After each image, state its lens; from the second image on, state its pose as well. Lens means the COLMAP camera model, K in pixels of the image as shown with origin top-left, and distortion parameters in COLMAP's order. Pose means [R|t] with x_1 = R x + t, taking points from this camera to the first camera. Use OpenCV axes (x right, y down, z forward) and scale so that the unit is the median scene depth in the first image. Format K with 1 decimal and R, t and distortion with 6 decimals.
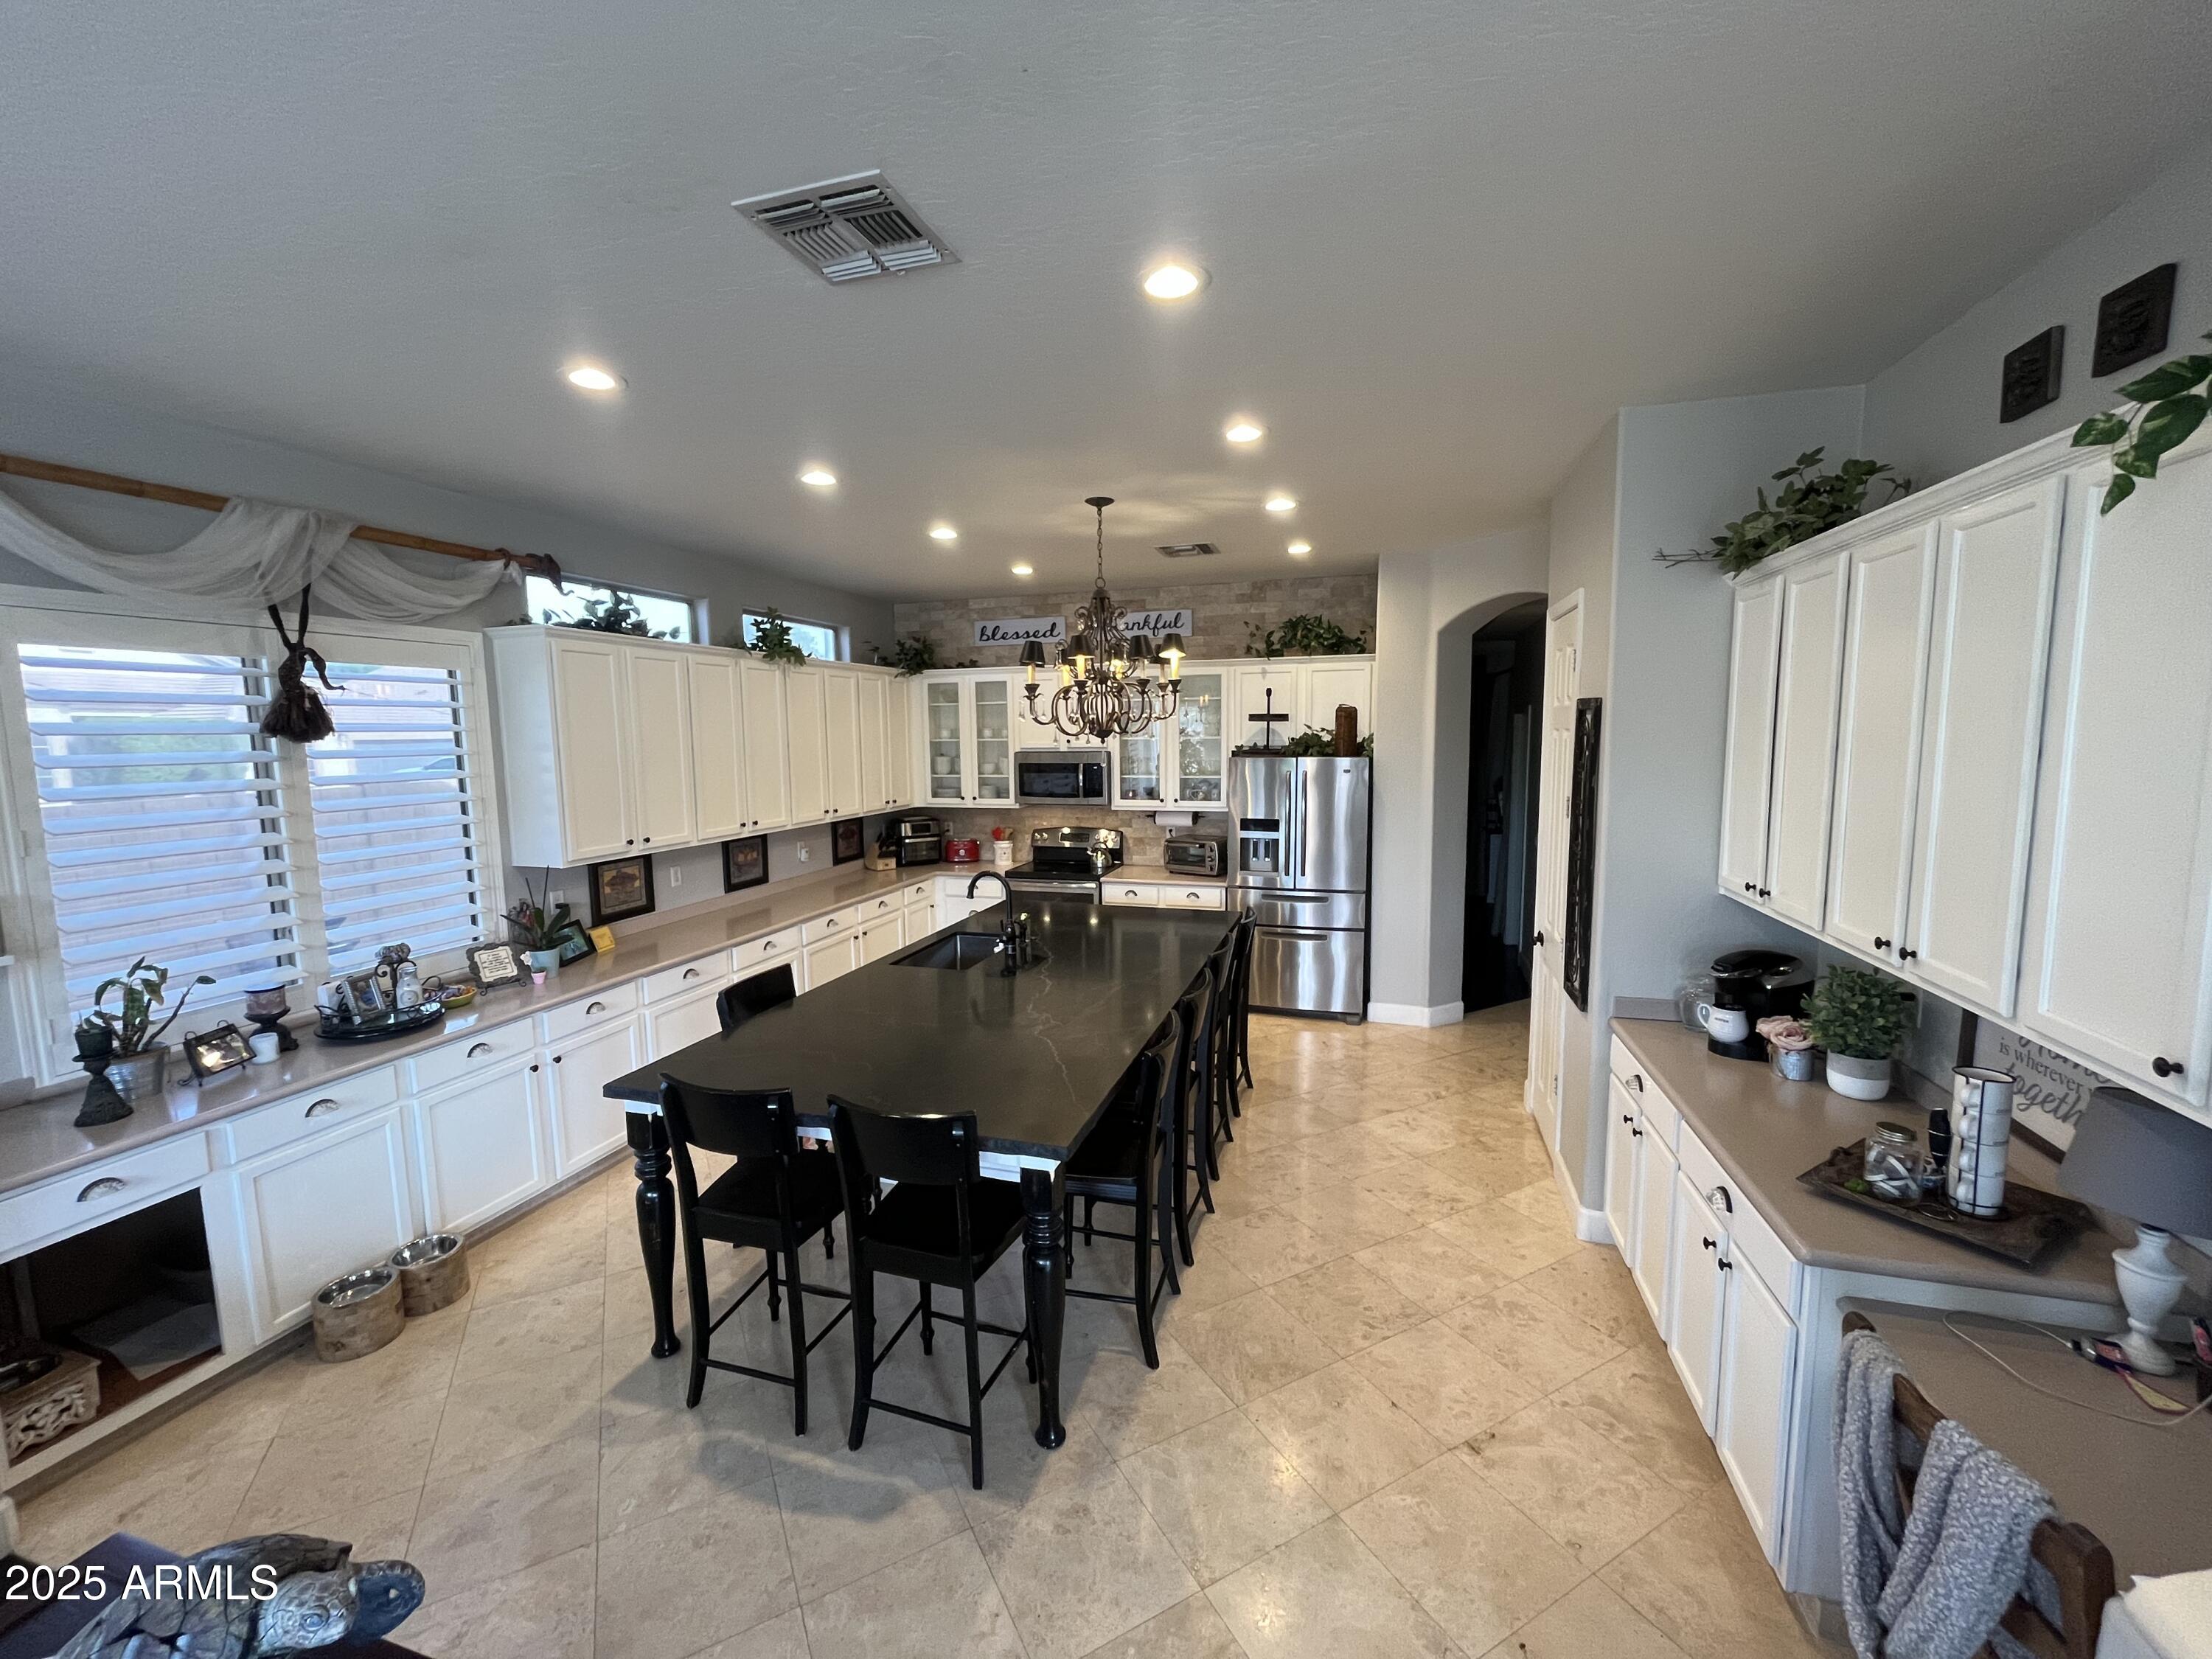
lens RADIAL K [[884.4, 0, 1099.4], [0, 884.4, 830.5], [0, 0, 1]] dist [-0.003203, -0.000533]
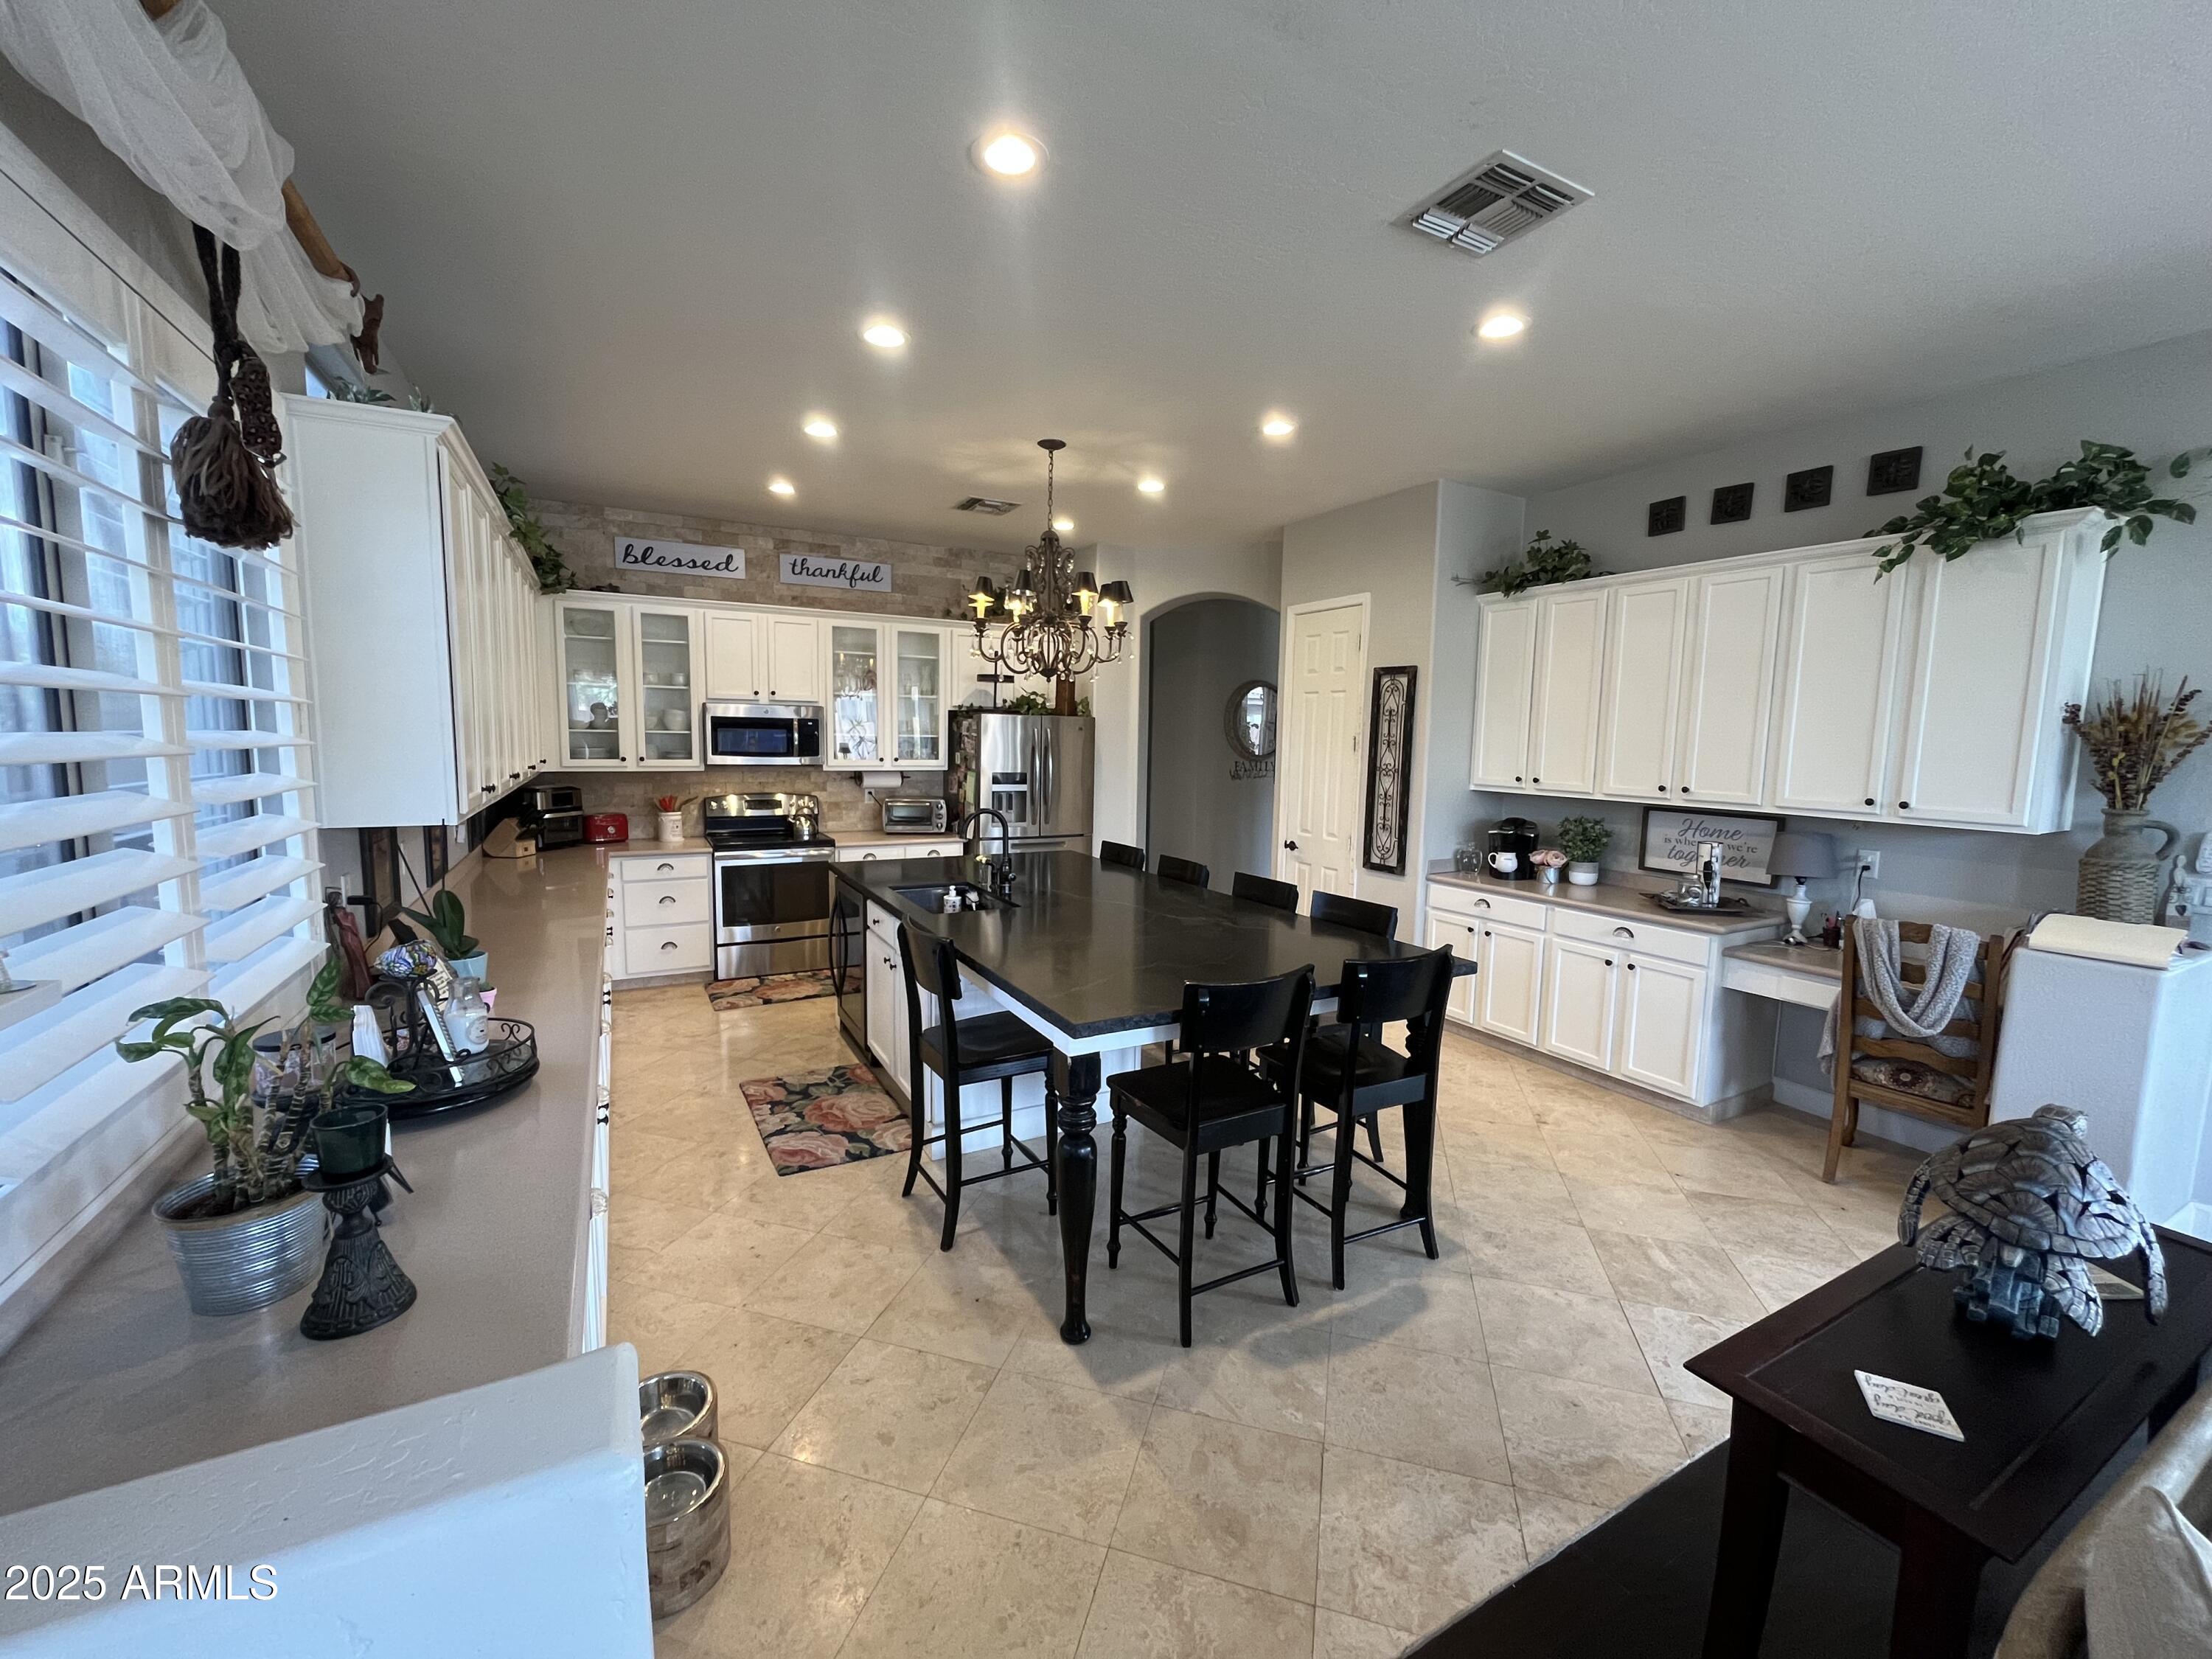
lens RADIAL K [[884.4, 0, 1095.5], [0, 884.4, 831.9], [0, 0, 1]] dist [-0.003203, -0.000533]
pose [[0.701961, -0.053519, 0.710202, -0.447918], [0.053234, 0.998326, 0.022615, 0.035001], [-0.710223, 0.021932, 0.703635, 0.157316]]
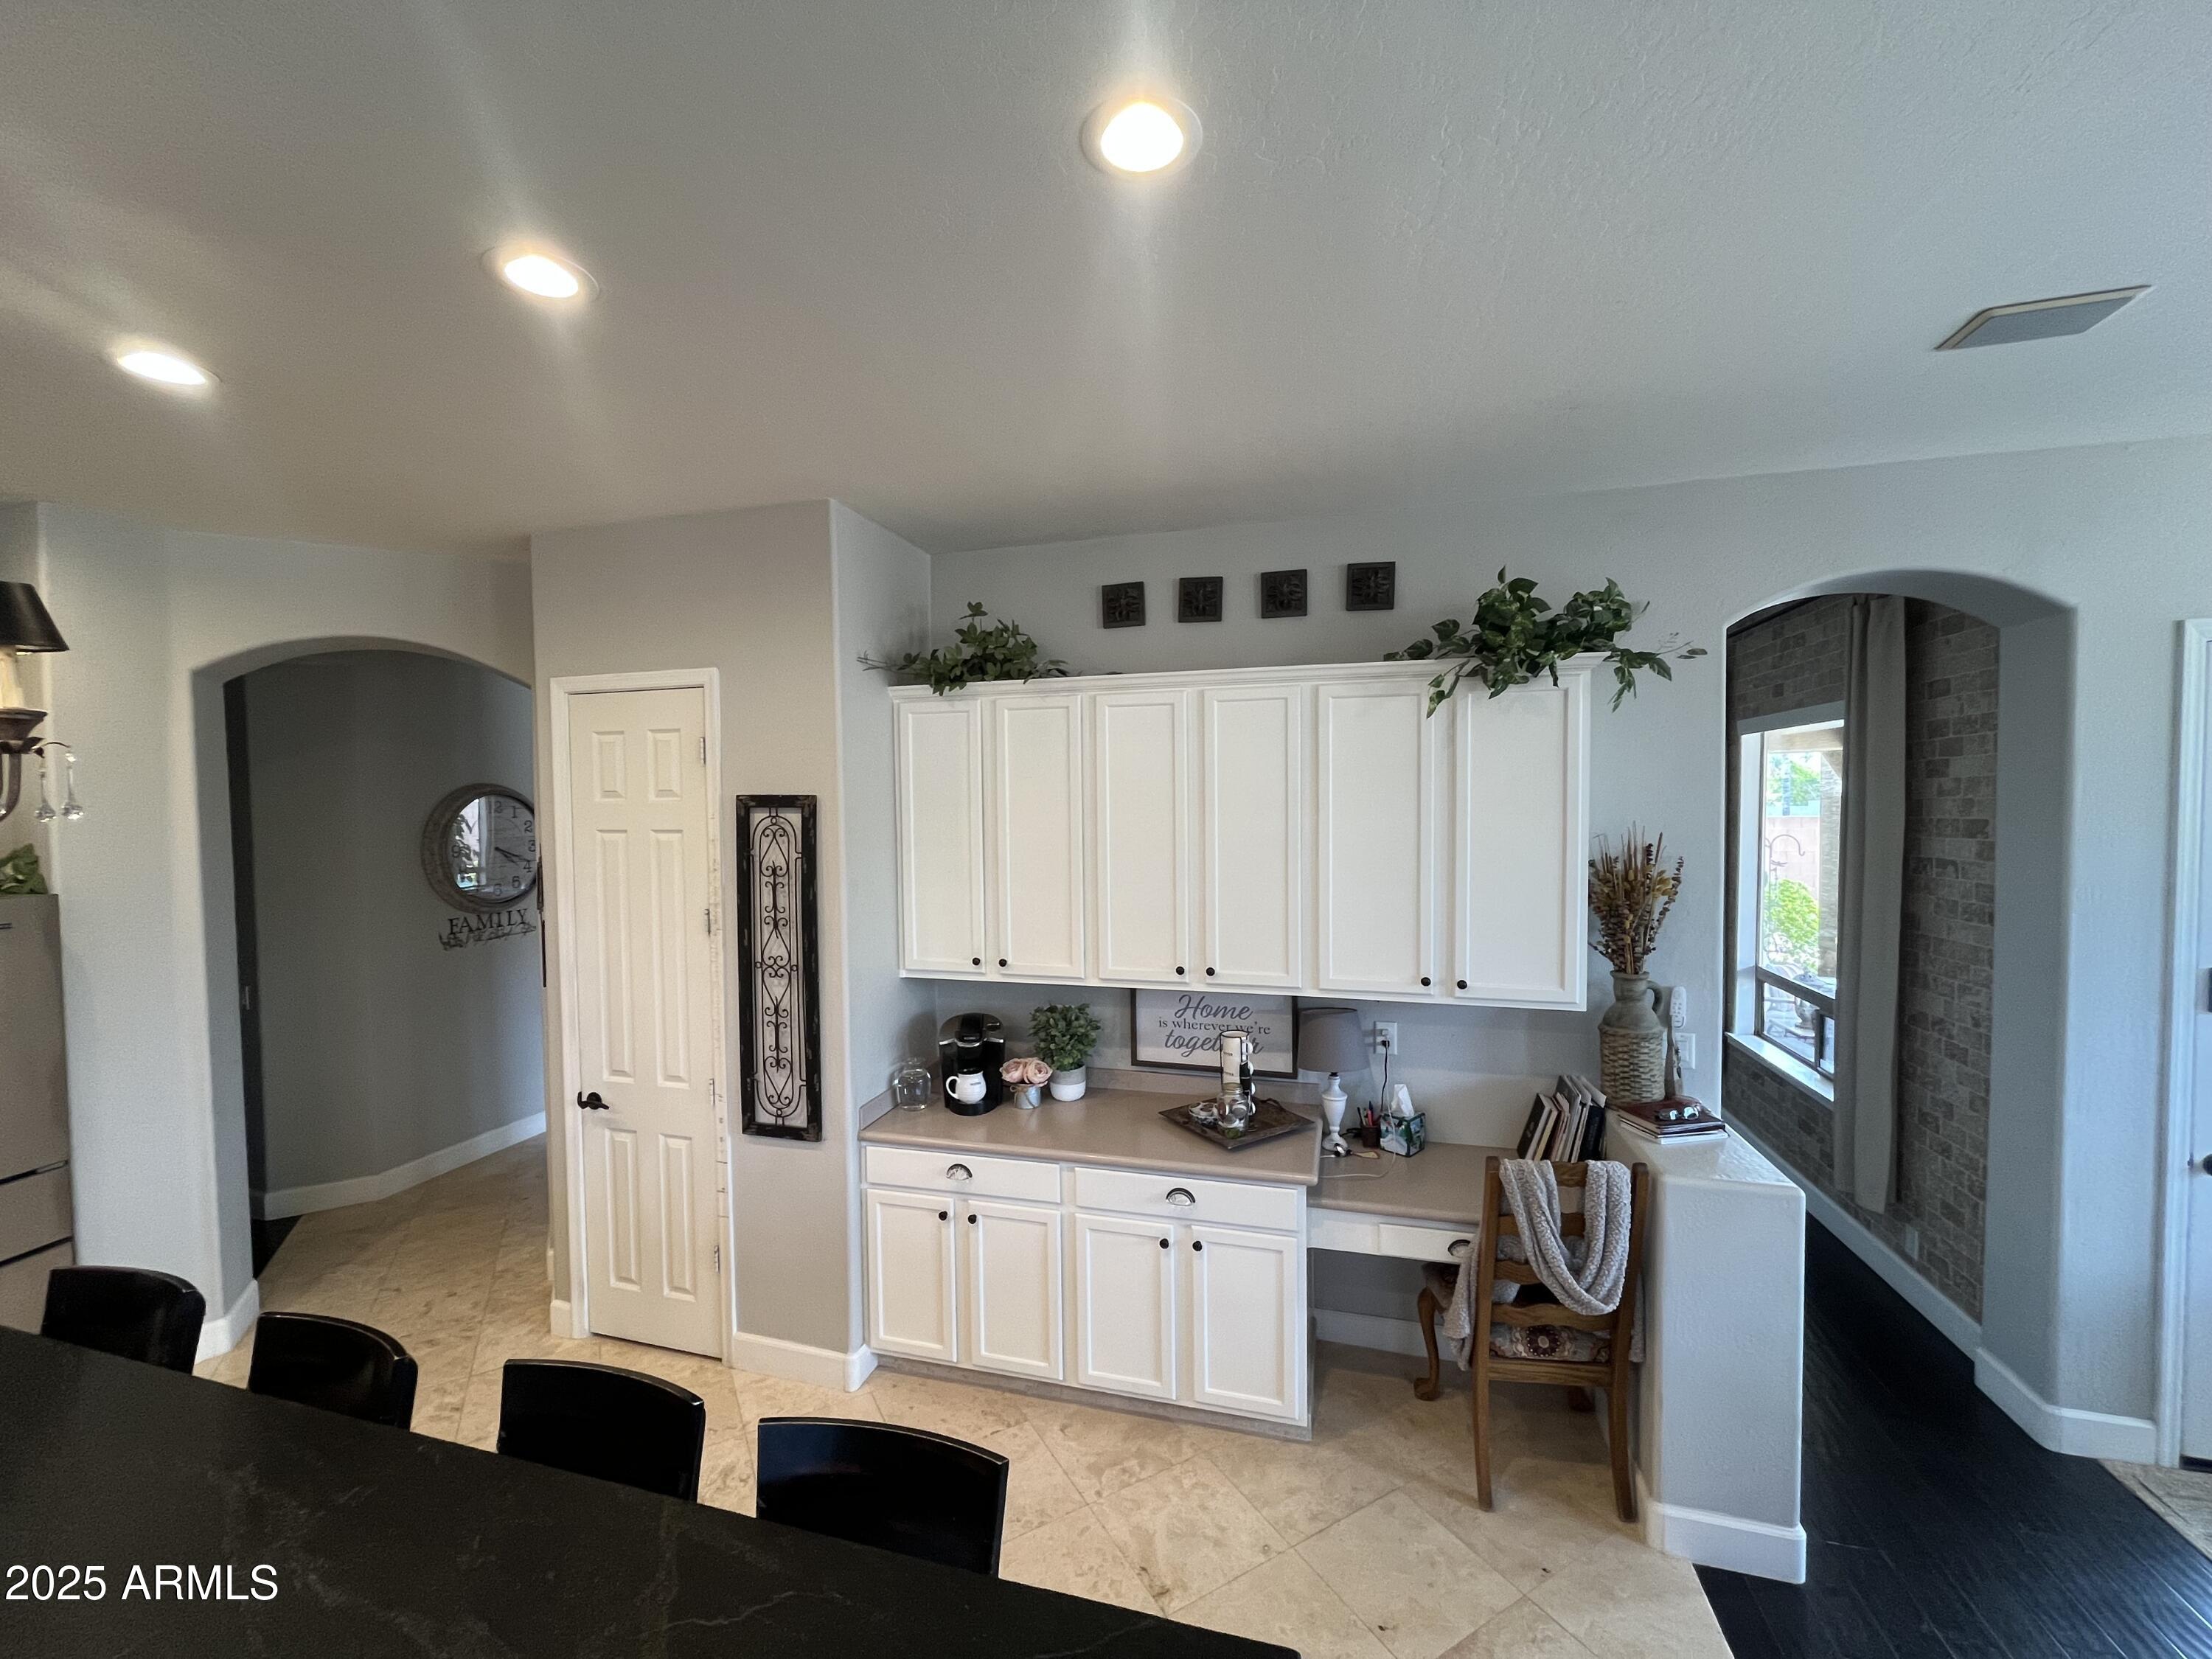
lens RADIAL K [[884.4, 0, 1095.7], [0, 884.4, 828.2], [0, 0, 1]] dist [-0.003203, -0.000533]
pose [[-0.021576, -0.017774, 0.999609, -0.177756], [0.125250, 0.991917, 0.020341, -0.047463], [-0.991891, 0.125640, -0.019175, 0.353427]]
